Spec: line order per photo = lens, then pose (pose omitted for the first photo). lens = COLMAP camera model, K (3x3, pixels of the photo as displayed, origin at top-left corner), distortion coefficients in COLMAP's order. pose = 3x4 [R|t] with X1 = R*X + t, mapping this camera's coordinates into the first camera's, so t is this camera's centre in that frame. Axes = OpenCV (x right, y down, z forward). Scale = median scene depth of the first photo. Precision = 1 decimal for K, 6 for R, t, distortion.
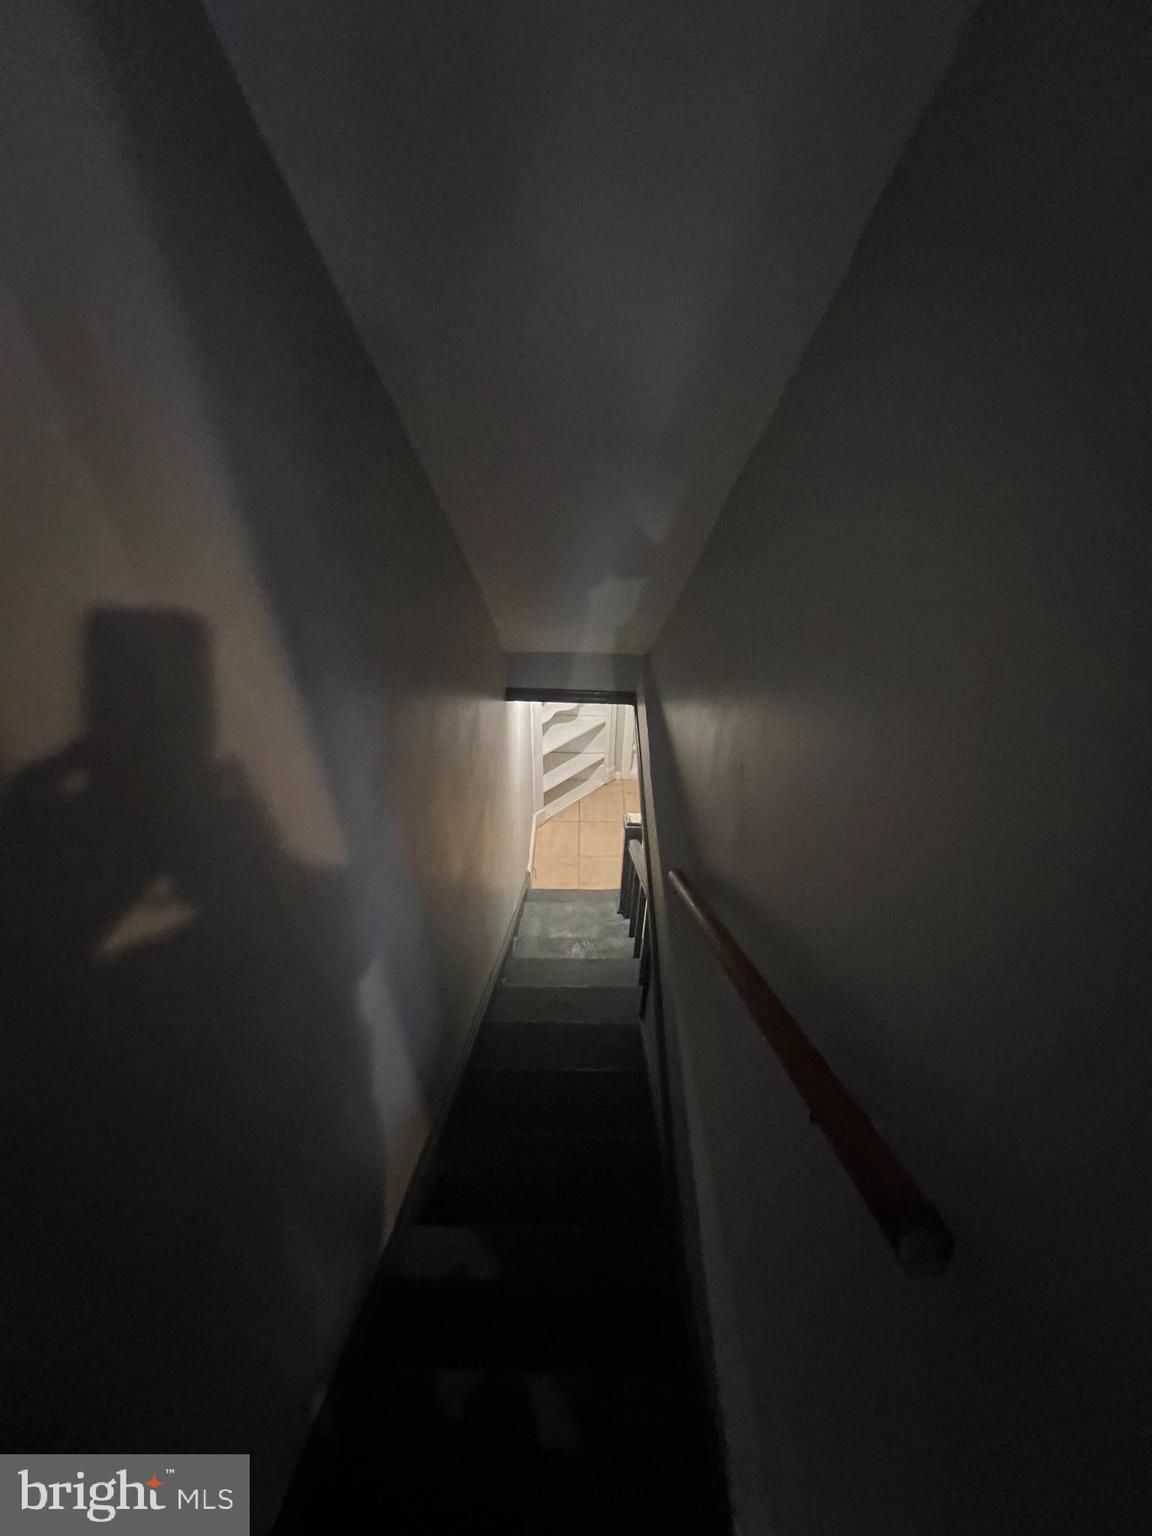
lens RADIAL K [[614.6, 0, 576.7], [0, 614.6, 768.0], [0, 0, 1]] dist [0.000092, -0.000138]
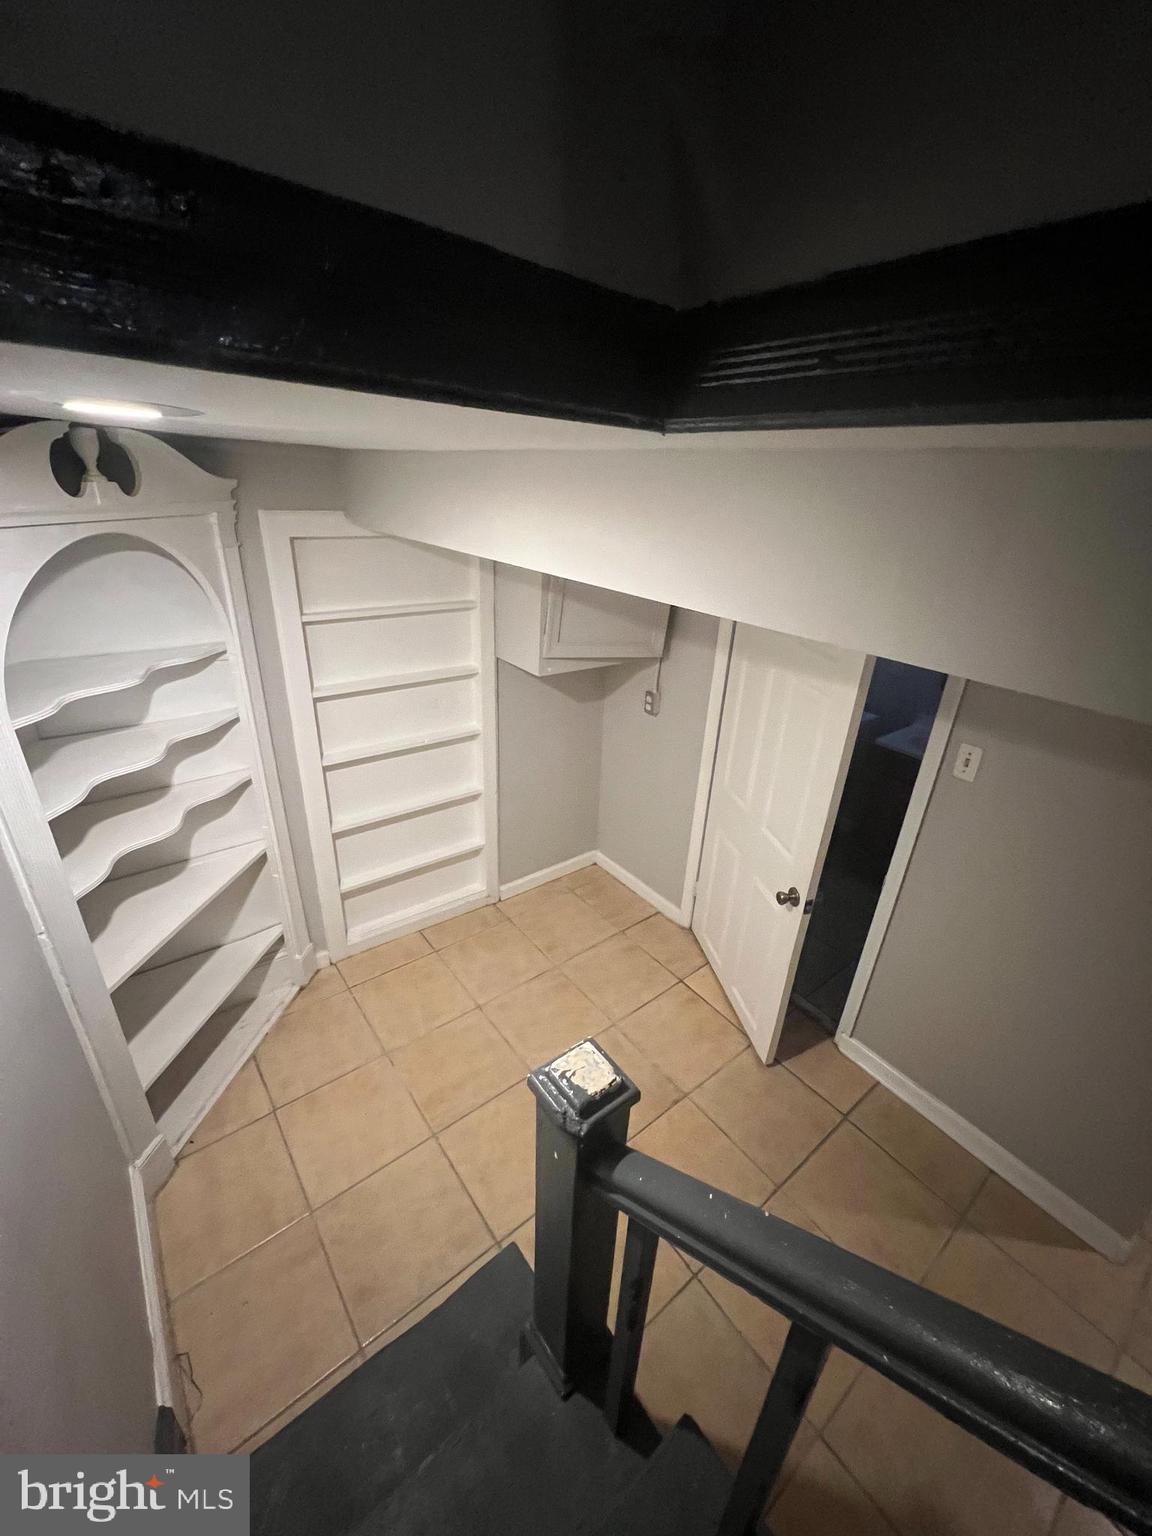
lens RADIAL K [[612.5, 0, 577.8], [0, 612.5, 765.3], [0, 0, 1]] dist [0.001788, 0.000113]
pose [[0.773125, -0.243251, 0.585753, -0.020655], [0.360198, 0.928542, -0.089815, -0.013172], [-0.522049, 0.280425, 0.805498, 0.497273]]
